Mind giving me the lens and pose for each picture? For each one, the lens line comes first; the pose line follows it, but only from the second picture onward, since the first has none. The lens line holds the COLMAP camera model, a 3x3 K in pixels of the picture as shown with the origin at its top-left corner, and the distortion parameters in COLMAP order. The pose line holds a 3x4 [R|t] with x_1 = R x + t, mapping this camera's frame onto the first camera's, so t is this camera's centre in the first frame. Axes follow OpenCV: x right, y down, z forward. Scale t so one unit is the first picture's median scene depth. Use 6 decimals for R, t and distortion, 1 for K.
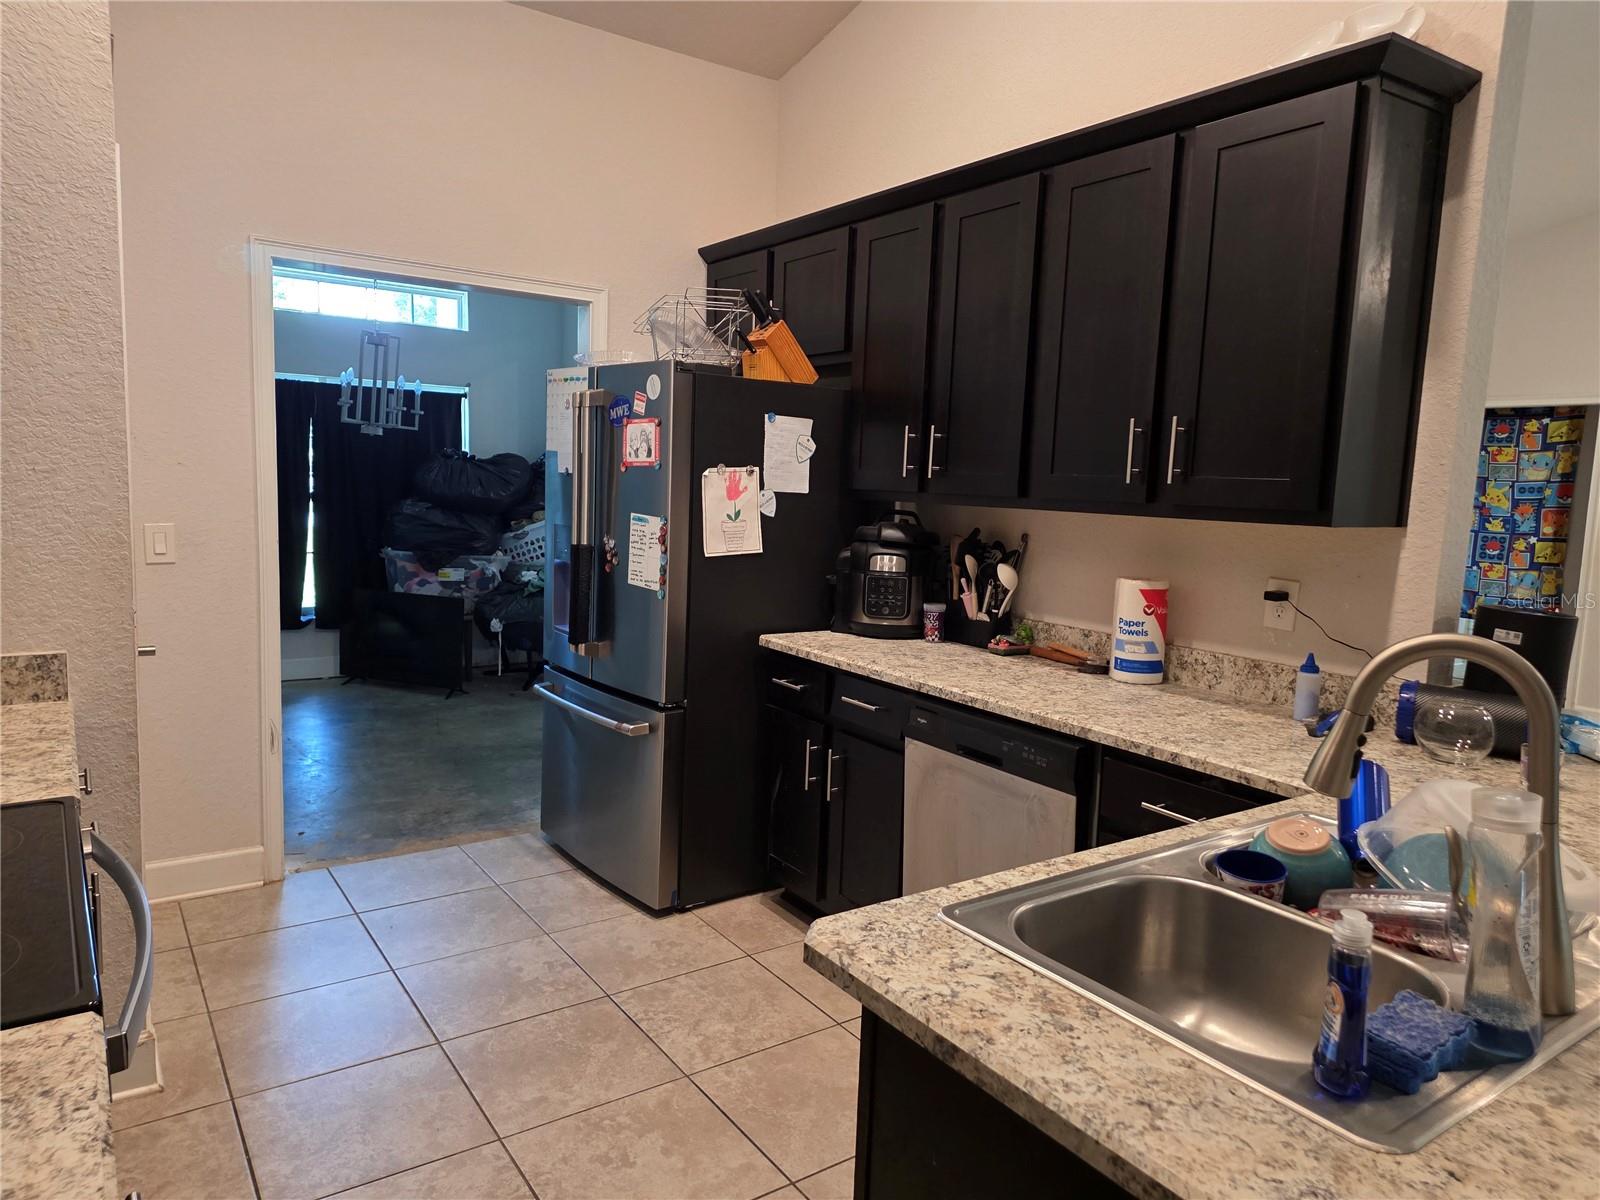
lens RADIAL K [[1056.6, 0, 800.0], [0, 1056.6, 600.0], [0, 0, 1]] dist [0.140924, -0.132653]
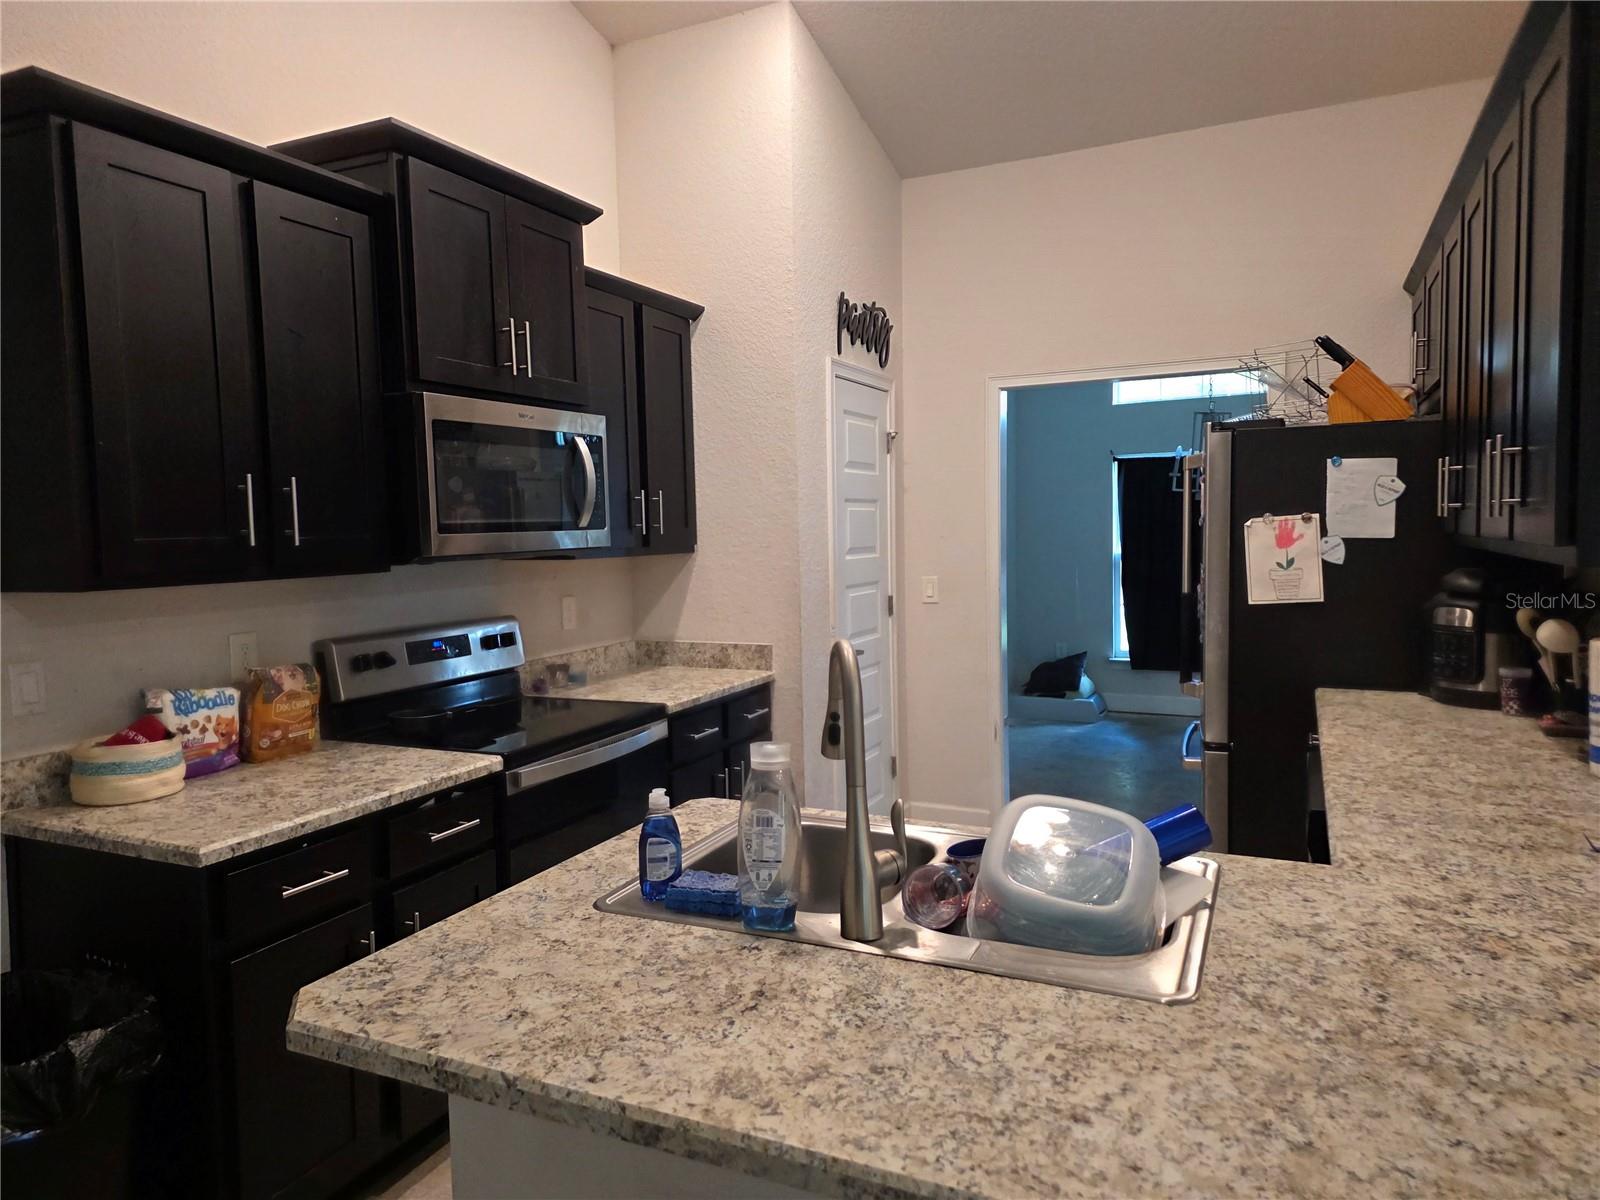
lens RADIAL K [[1056.6, 0, 800.0], [0, 1056.6, 600.0], [0, 0, 1]] dist [0.140924, -0.132653]
pose [[0.500239, 0.014037, -0.865773, 0.582393], [-0.063553, 0.997767, -0.020544, 0.004146], [0.863552, 0.065300, 0.500014, 0.097953]]
